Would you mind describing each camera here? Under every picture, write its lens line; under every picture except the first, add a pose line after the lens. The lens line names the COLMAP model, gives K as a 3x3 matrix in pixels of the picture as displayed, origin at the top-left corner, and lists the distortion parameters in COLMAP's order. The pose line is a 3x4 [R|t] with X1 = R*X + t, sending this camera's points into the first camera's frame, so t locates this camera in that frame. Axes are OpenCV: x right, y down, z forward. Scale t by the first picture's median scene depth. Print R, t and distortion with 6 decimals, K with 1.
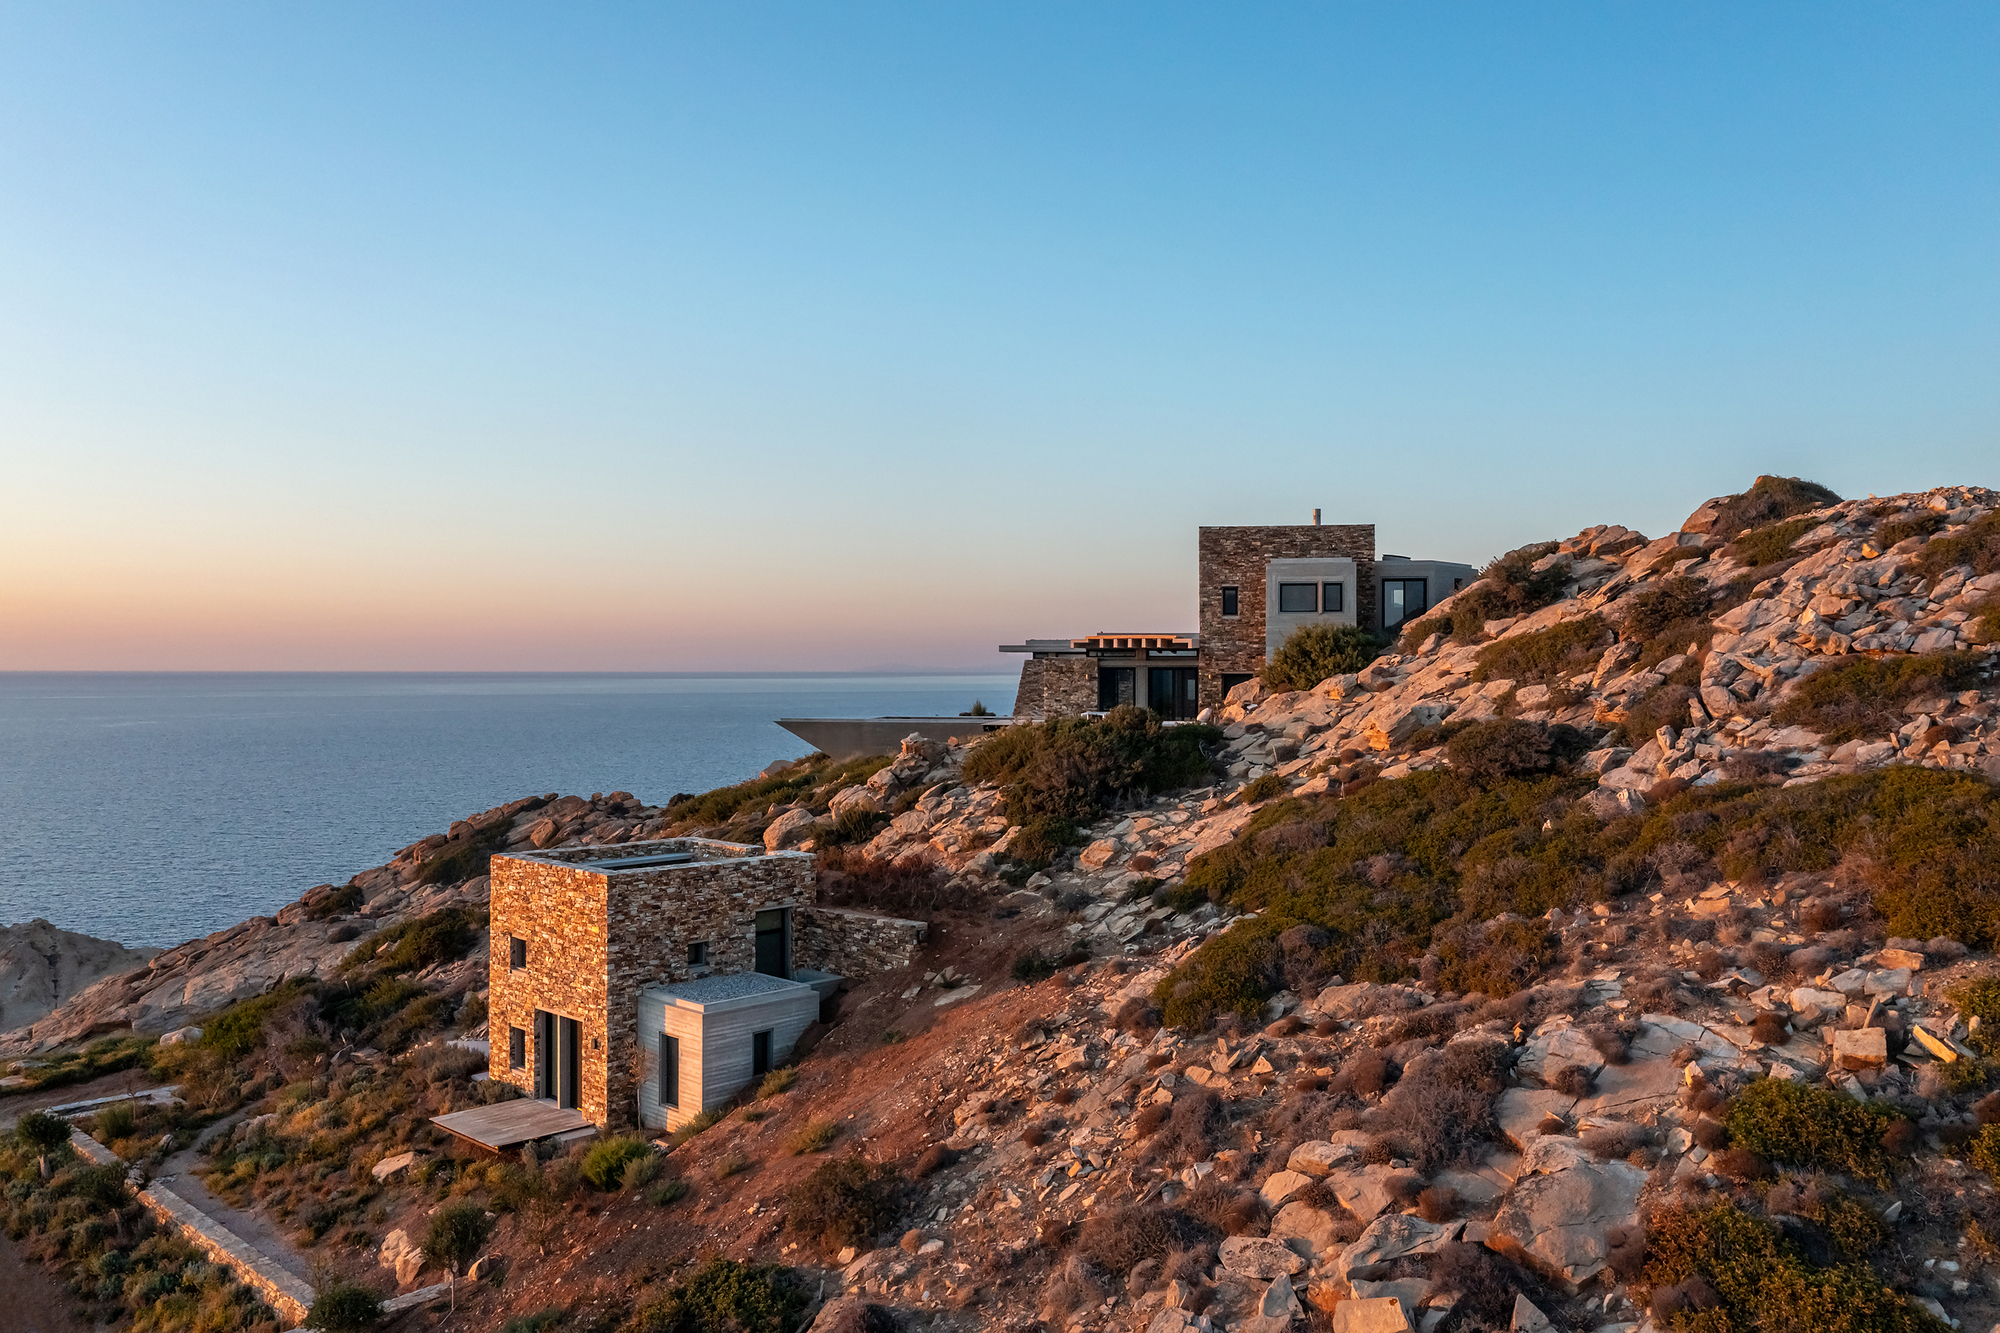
lens RADIAL K [[1614.3, 0, 1000.1], [0, 1614.3, 665.4], [0, 0, 1]] dist [0.002467, 0.000390]
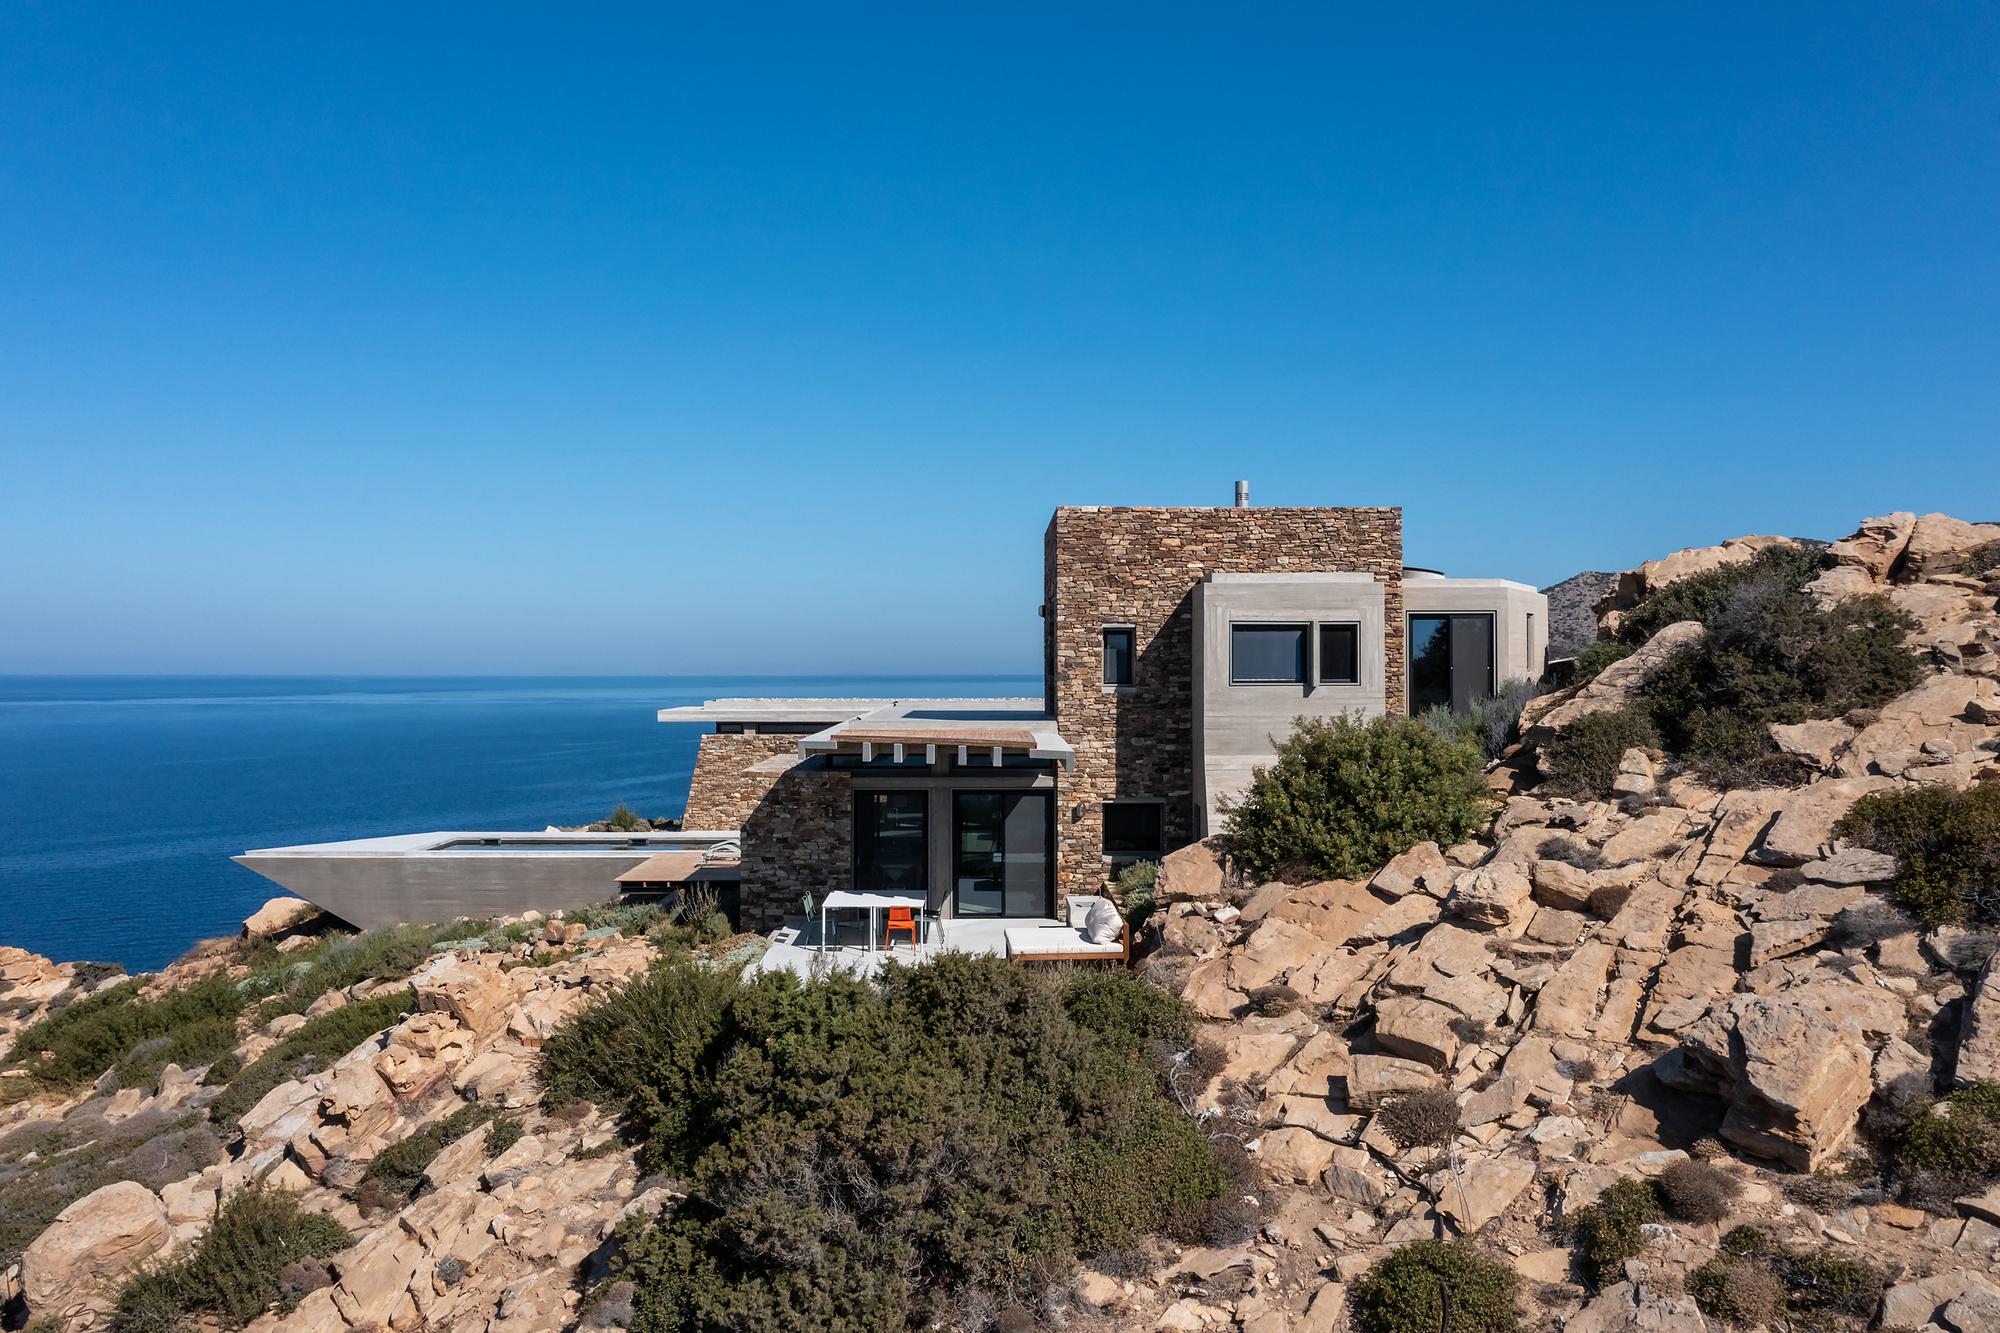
lens RADIAL K [[1614.3, 0, 998.5], [0, 1614.3, 666.7], [0, 0, 1]] dist [0.002467, 0.000390]
pose [[0.981289, -0.001038, 0.192535, 0.010895], [0.001276, 0.999999, -0.001112, -0.037130], [-0.192534, 0.001337, 0.981289, 0.530588]]
